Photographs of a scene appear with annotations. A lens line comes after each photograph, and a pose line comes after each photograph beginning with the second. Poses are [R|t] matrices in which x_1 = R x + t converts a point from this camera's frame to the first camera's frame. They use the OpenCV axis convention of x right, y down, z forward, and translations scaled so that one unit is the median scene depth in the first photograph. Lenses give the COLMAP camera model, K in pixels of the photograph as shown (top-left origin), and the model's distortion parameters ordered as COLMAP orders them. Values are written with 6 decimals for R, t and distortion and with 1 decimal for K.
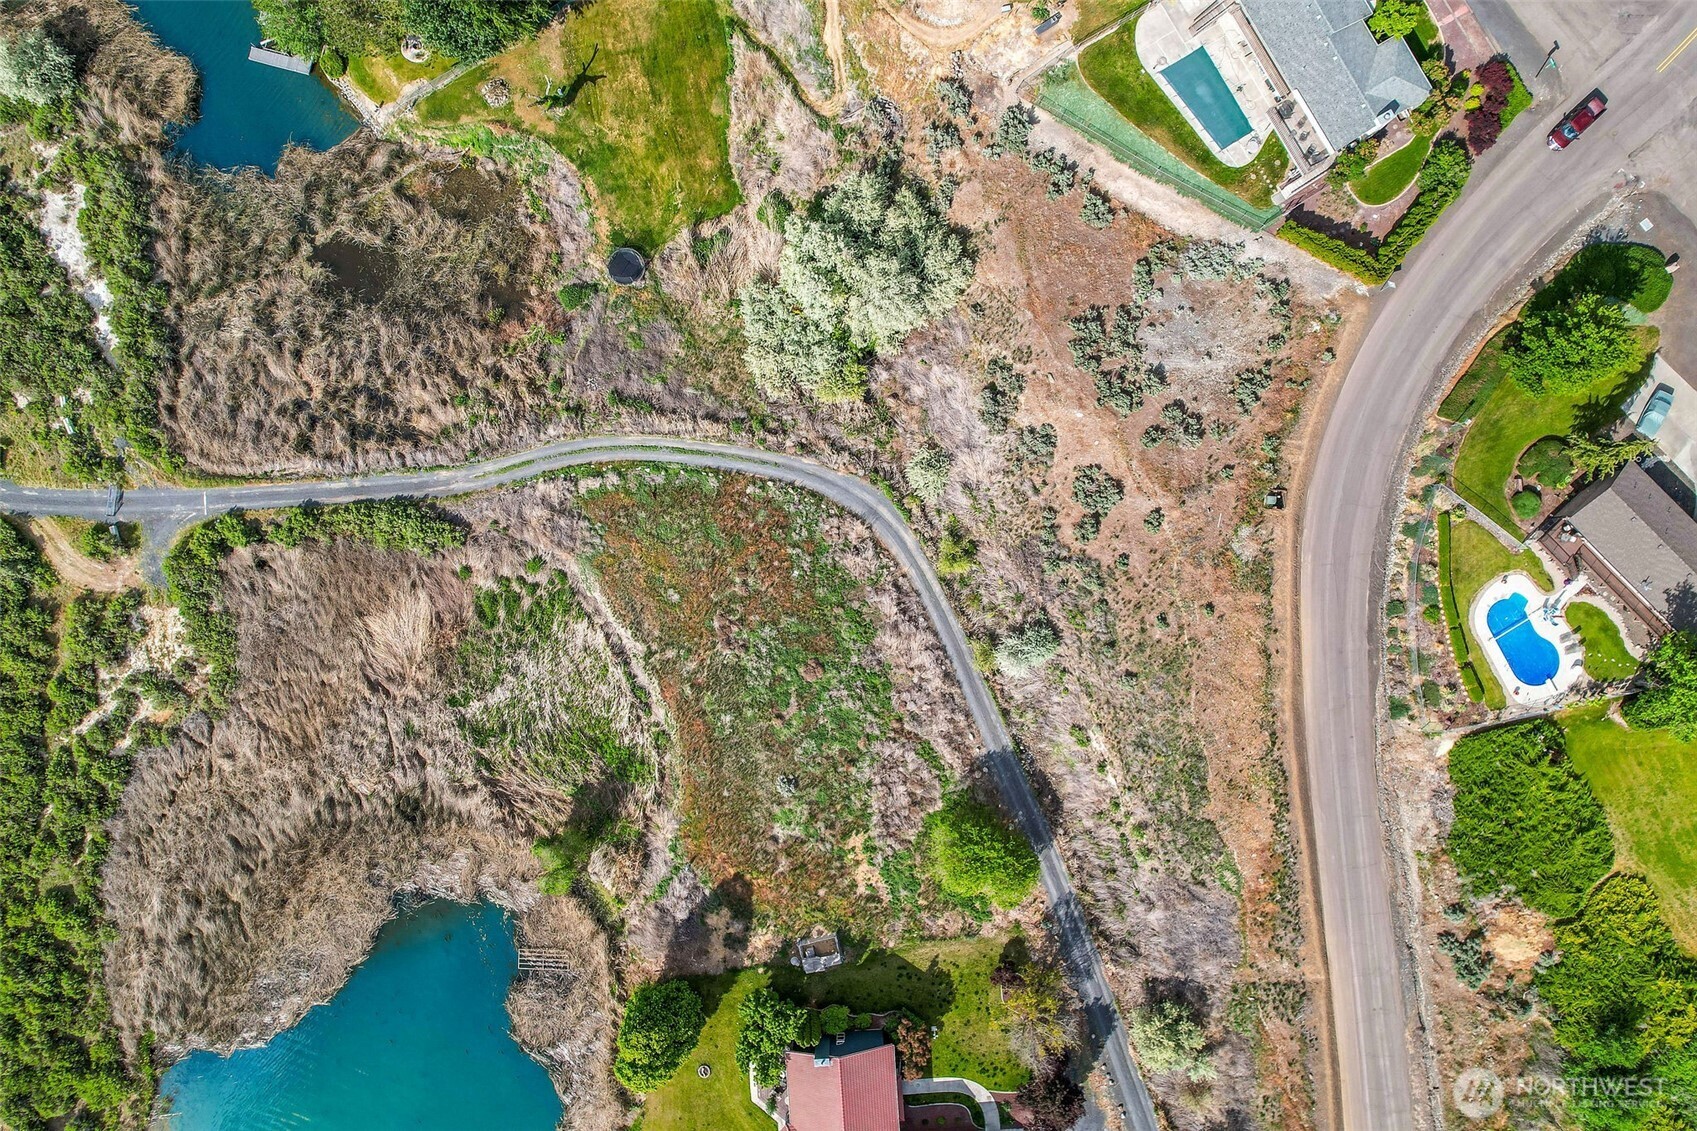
lens RADIAL K [[1075.4, 0, 845.6], [0, 1075.4, 571.3], [0, 0, 1]] dist [-0.077034, 0.081013]
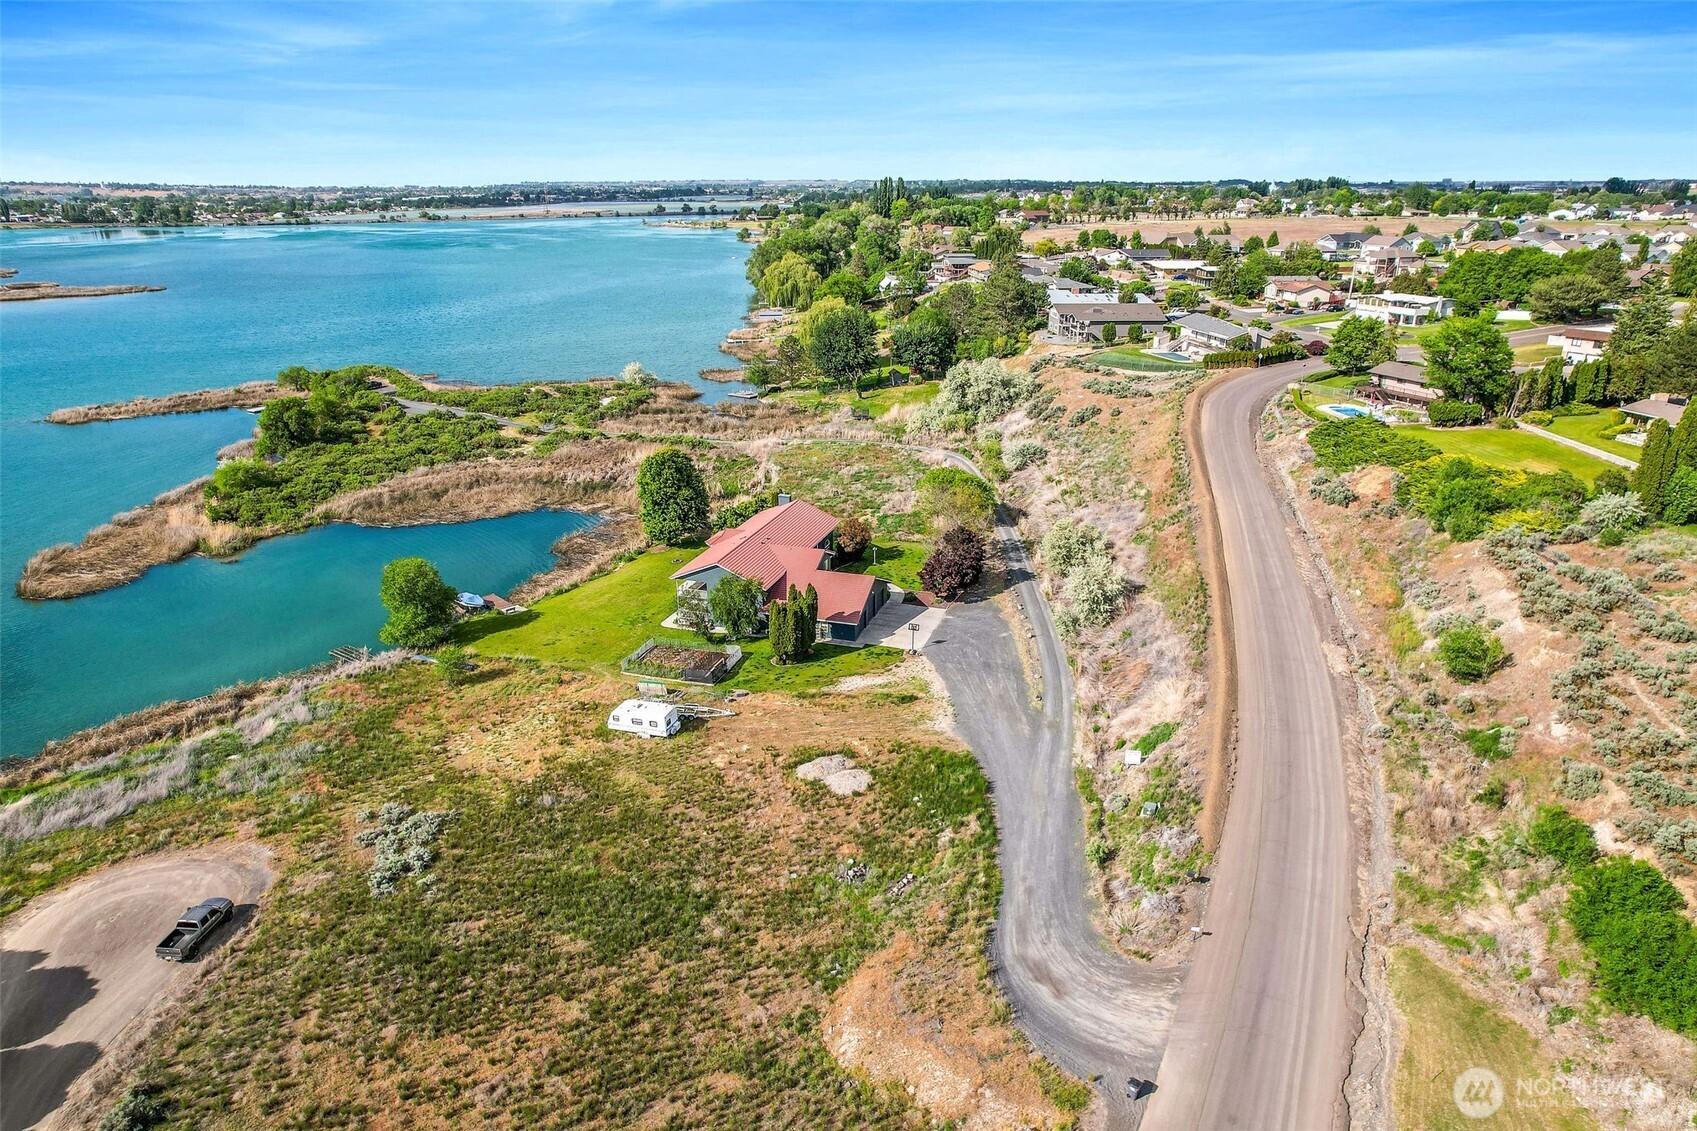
lens RADIAL K [[1071.4, 0, 848.5], [0, 1071.4, 565.5], [0, 0, 1]] dist [-0.060645, 0.056238]
pose [[0.930568, 0.124753, -0.344210, 0.455416], [-0.366118, 0.320404, -0.873670, 1.453512], [0.001293, 0.939030, 0.343832, 0.608720]]
